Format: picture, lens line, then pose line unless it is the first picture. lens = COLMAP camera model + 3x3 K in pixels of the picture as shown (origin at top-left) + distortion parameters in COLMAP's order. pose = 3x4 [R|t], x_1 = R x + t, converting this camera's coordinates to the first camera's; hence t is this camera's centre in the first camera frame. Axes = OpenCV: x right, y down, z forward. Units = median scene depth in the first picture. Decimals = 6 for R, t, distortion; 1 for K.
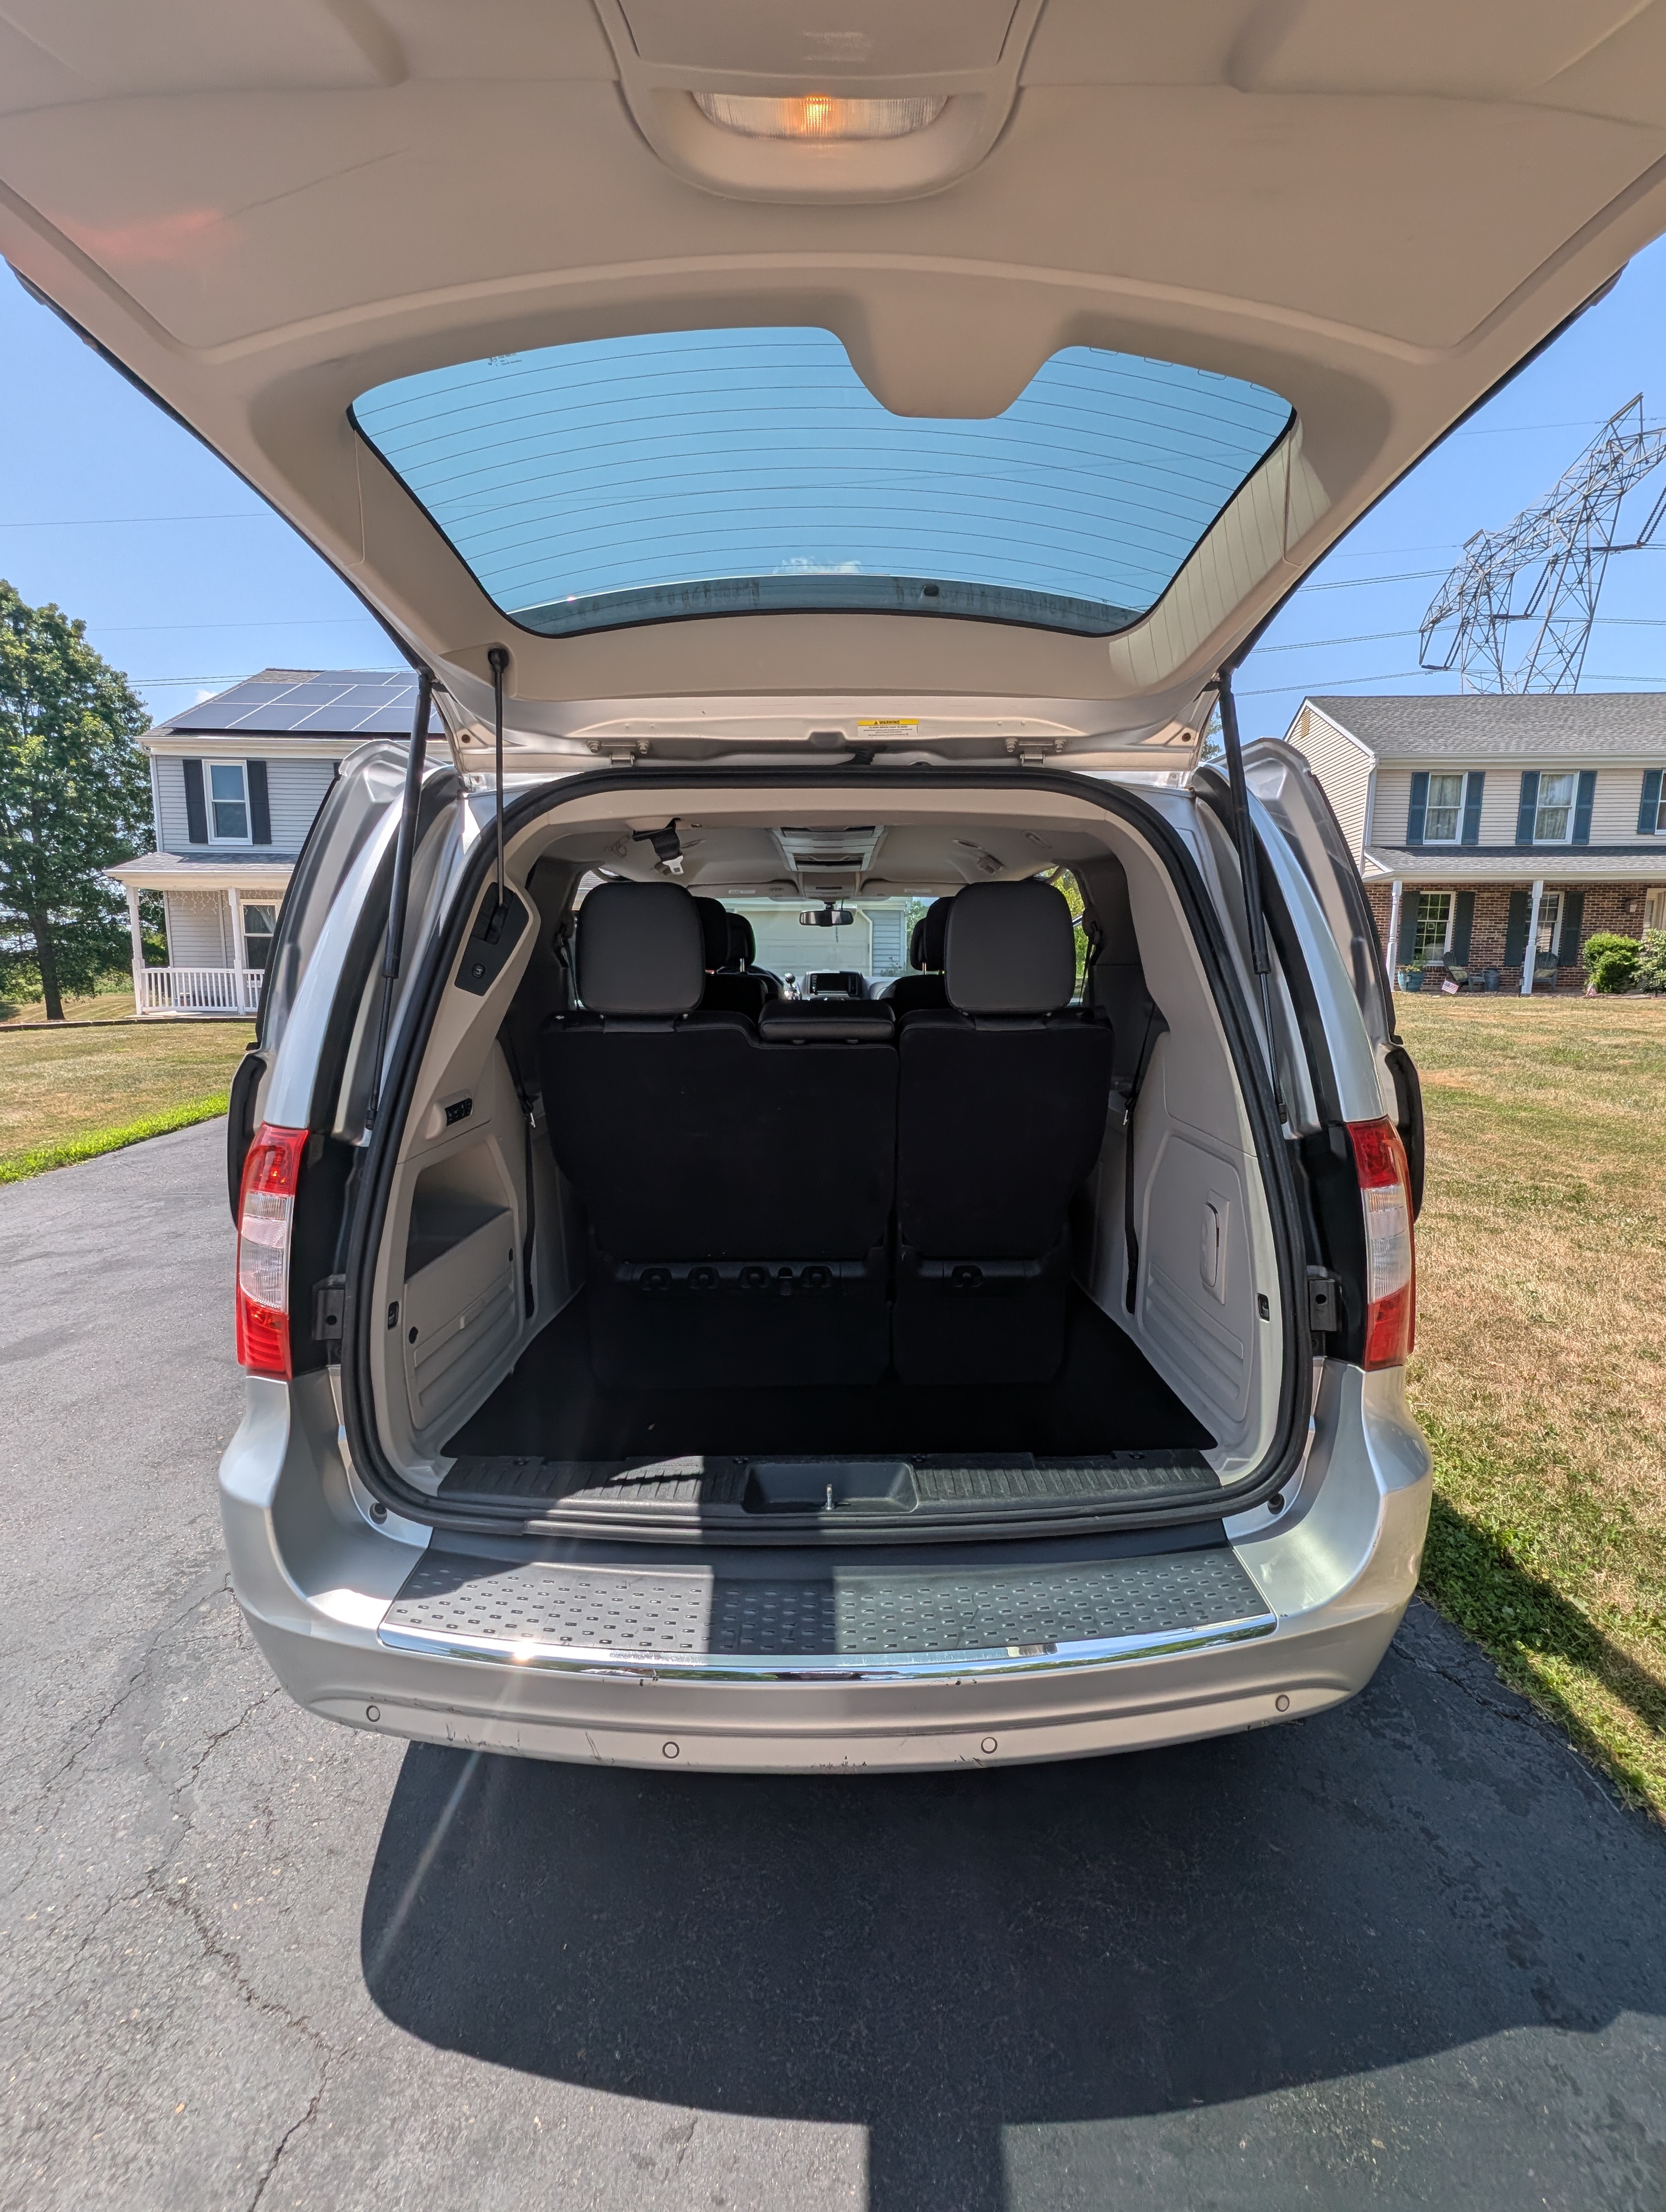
lens RADIAL K [[909.4, 0, 842.1], [0, 909.4, 1136.1], [0, 0, 1]] dist [0.000495, -0.000182]
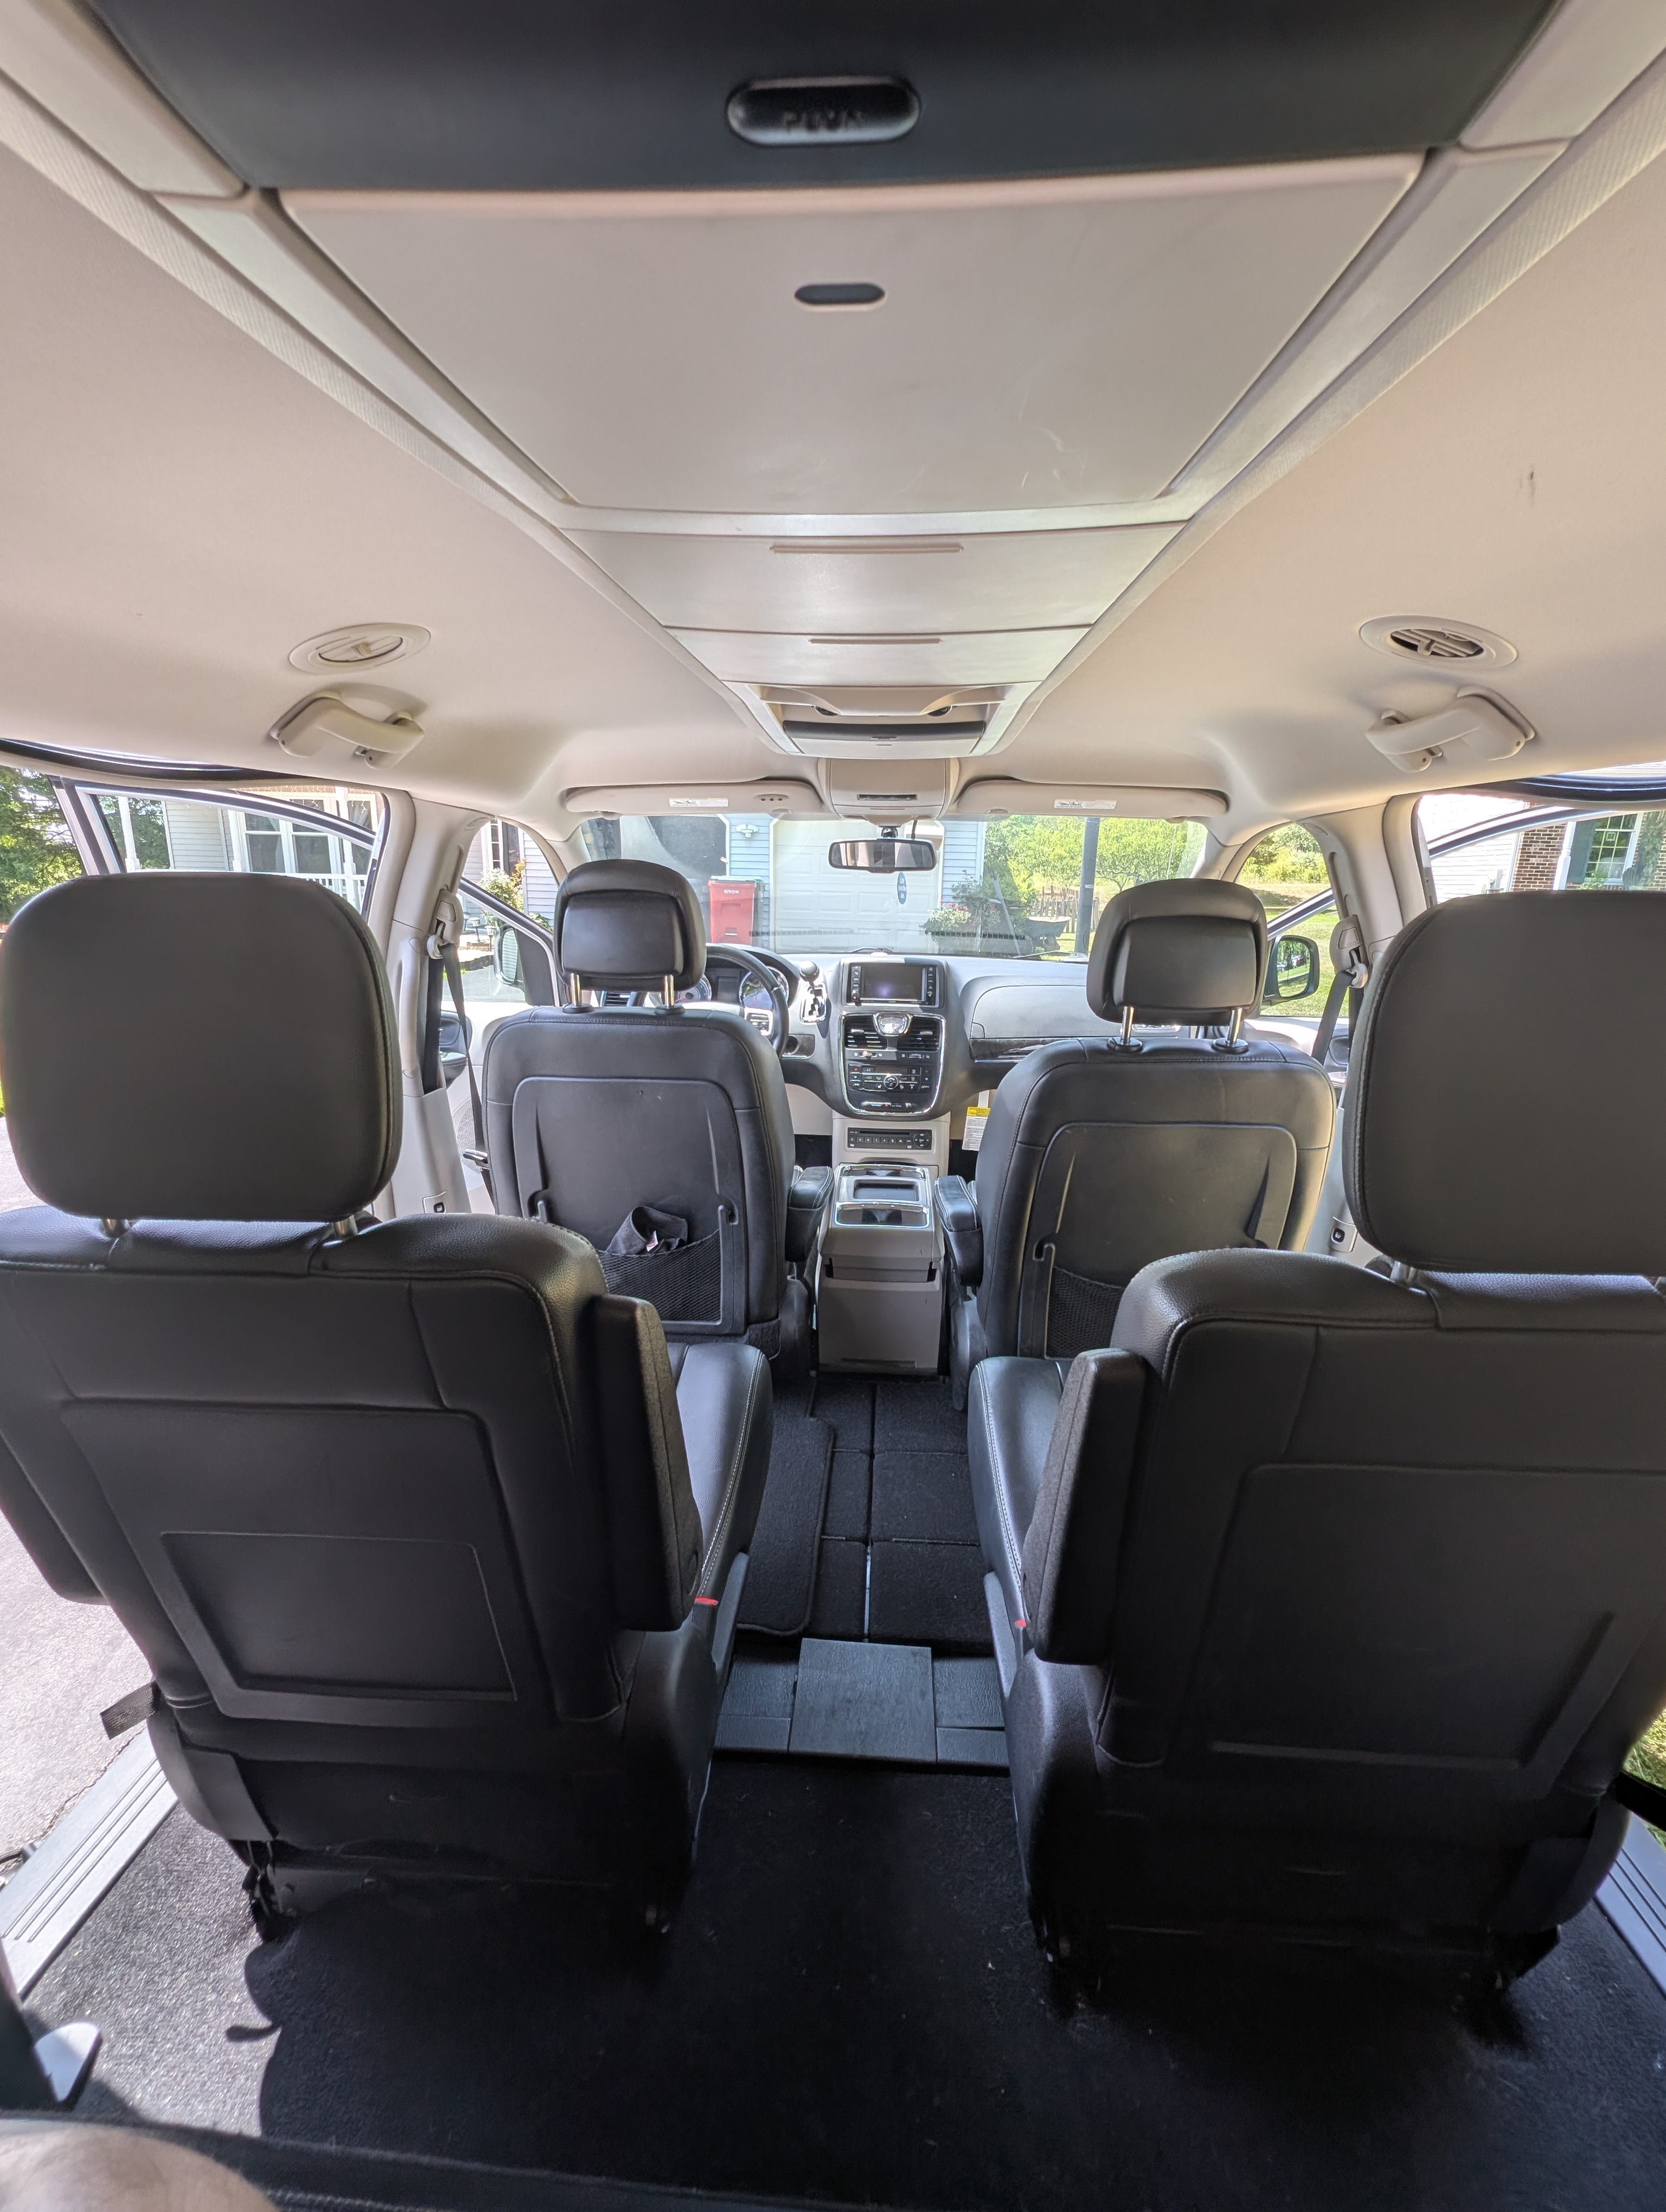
lens RADIAL K [[914.4, 0, 838.0], [0, 914.4, 1105.4], [0, 0, 1]] dist [0.001018, -0.000415]
pose [[0.997359, 0.031625, -0.065380, -0.005139], [-0.026822, 0.996966, 0.073072, -0.173931], [0.067493, -0.071125, 0.995181, 0.608192]]
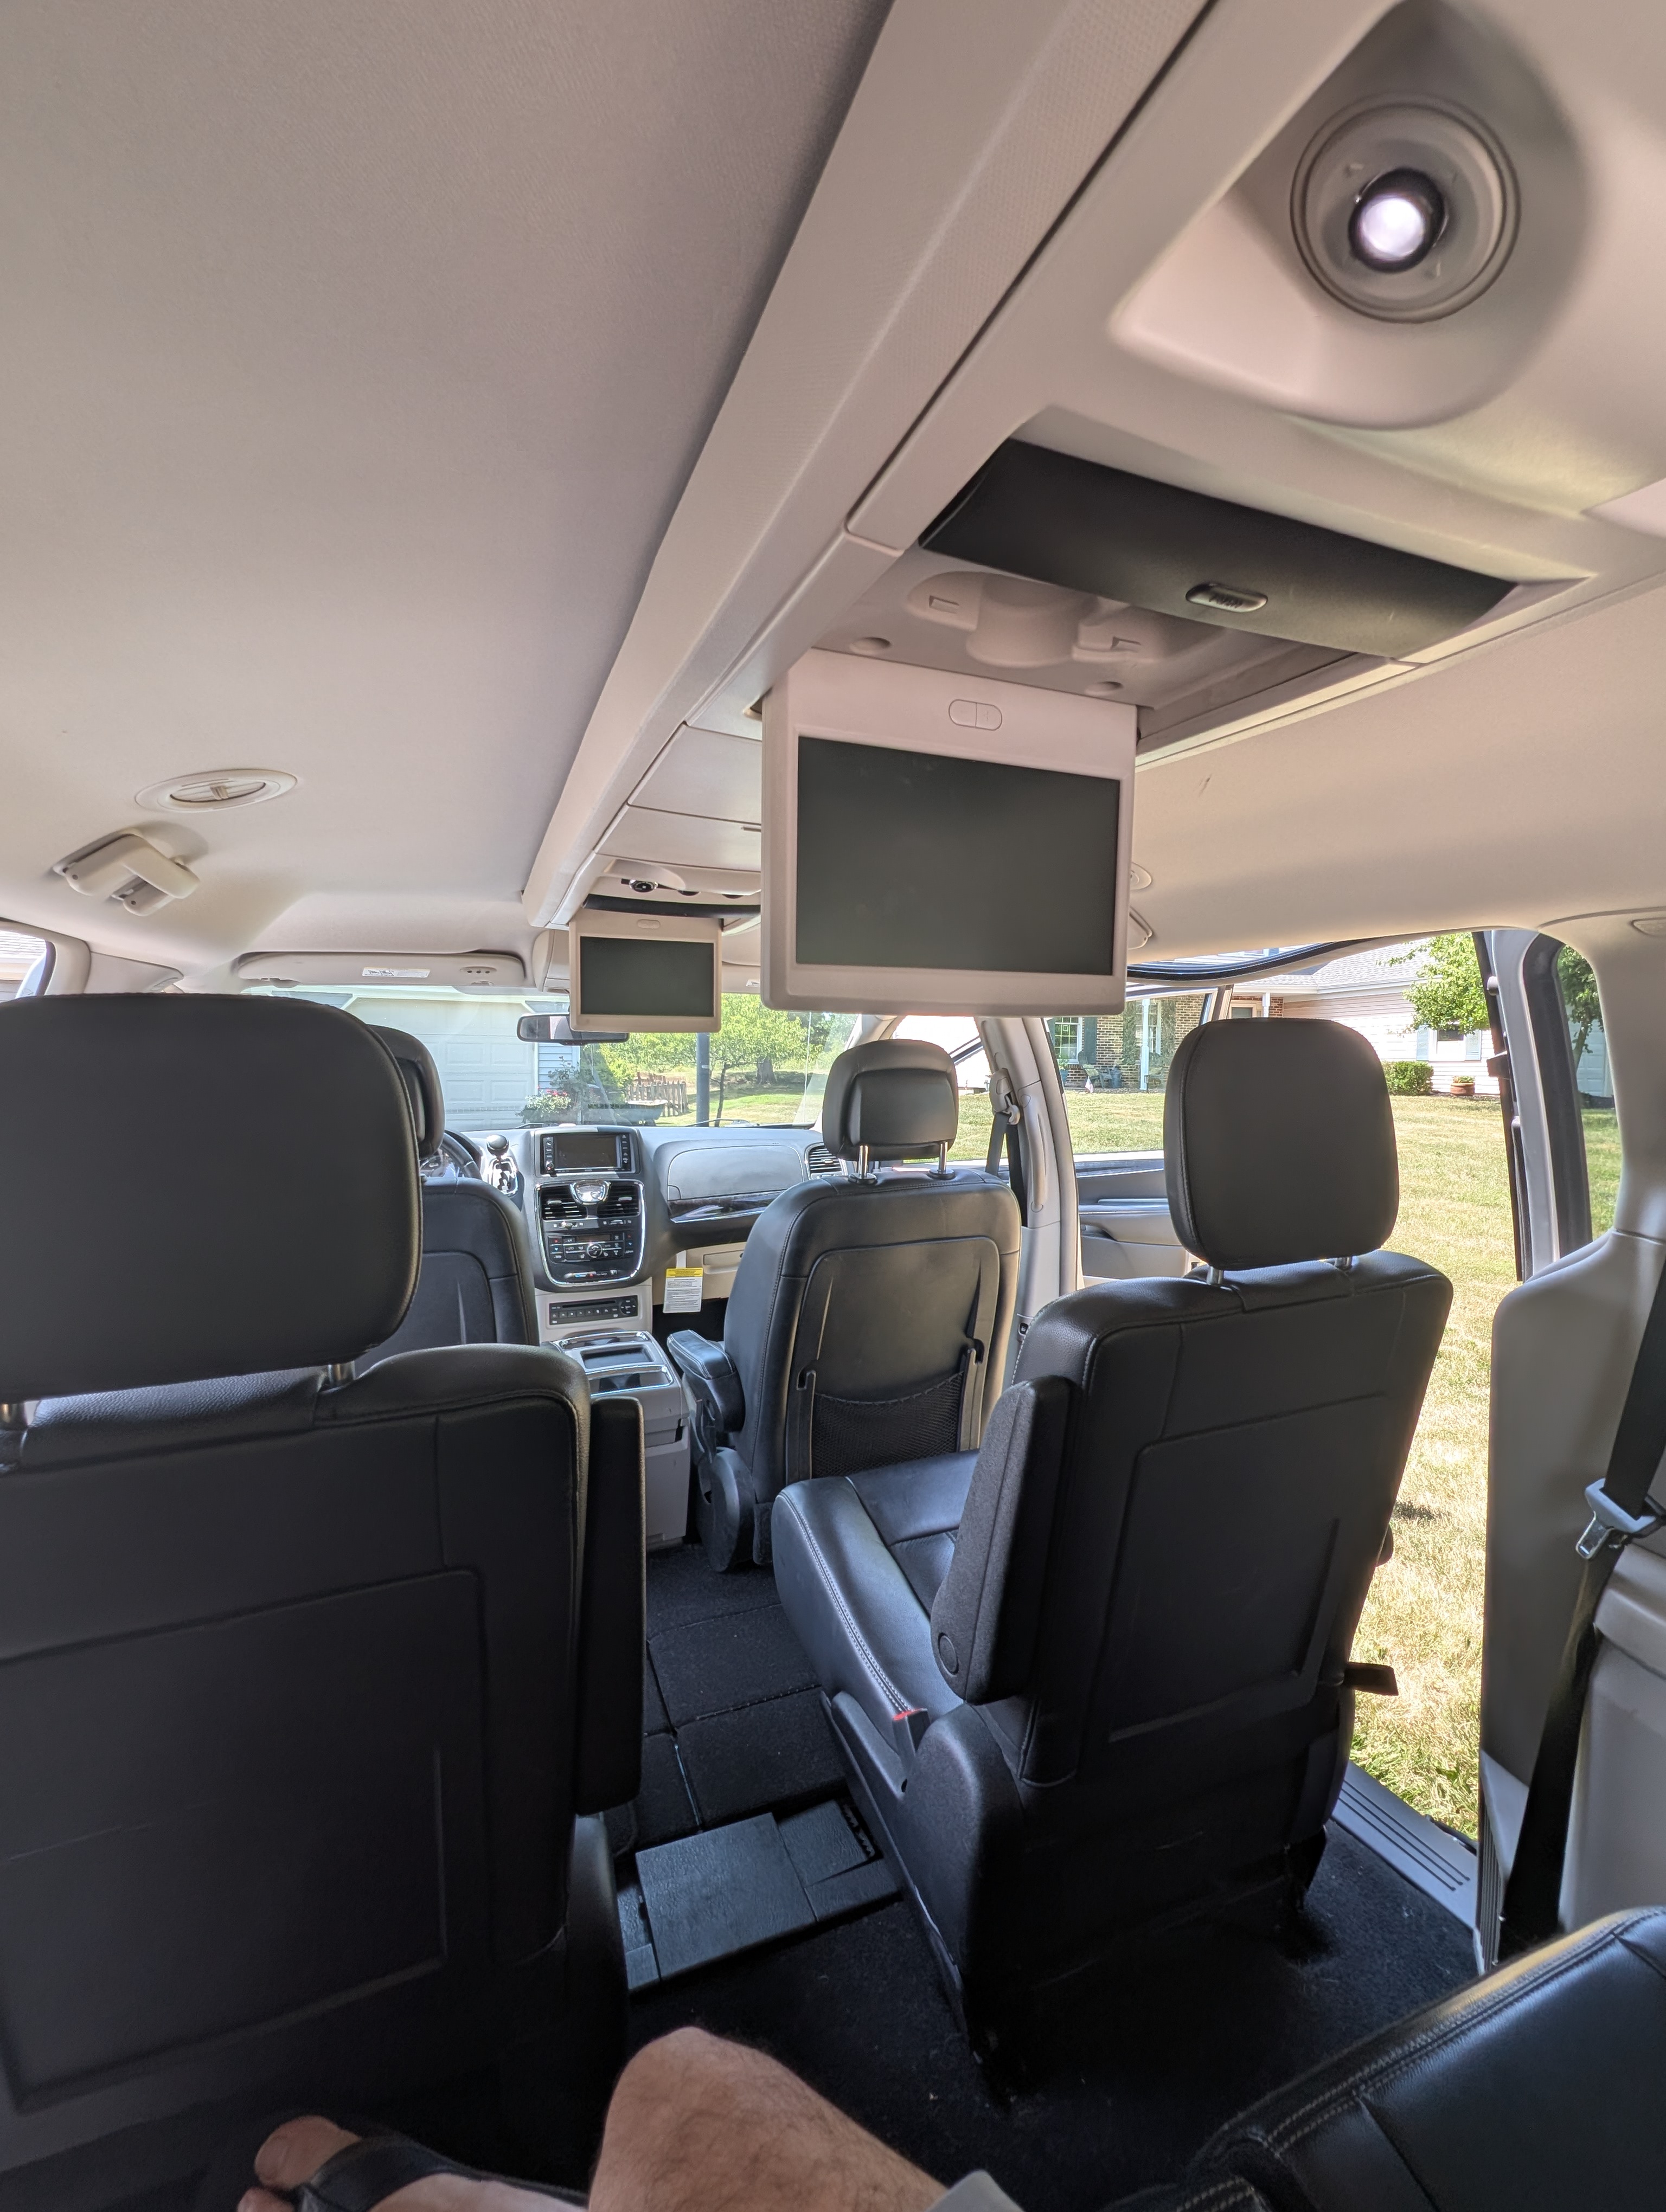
lens RADIAL K [[914.4, 0, 838.0], [0, 914.4, 1105.4], [0, 0, 1]] dist [0.001018, -0.000415]
pose [[0.931464, -0.015340, 0.363511, -0.083645], [0.062901, 0.990856, -0.119365, -0.157480], [-0.358356, 0.134049, 0.923911, 0.589640]]
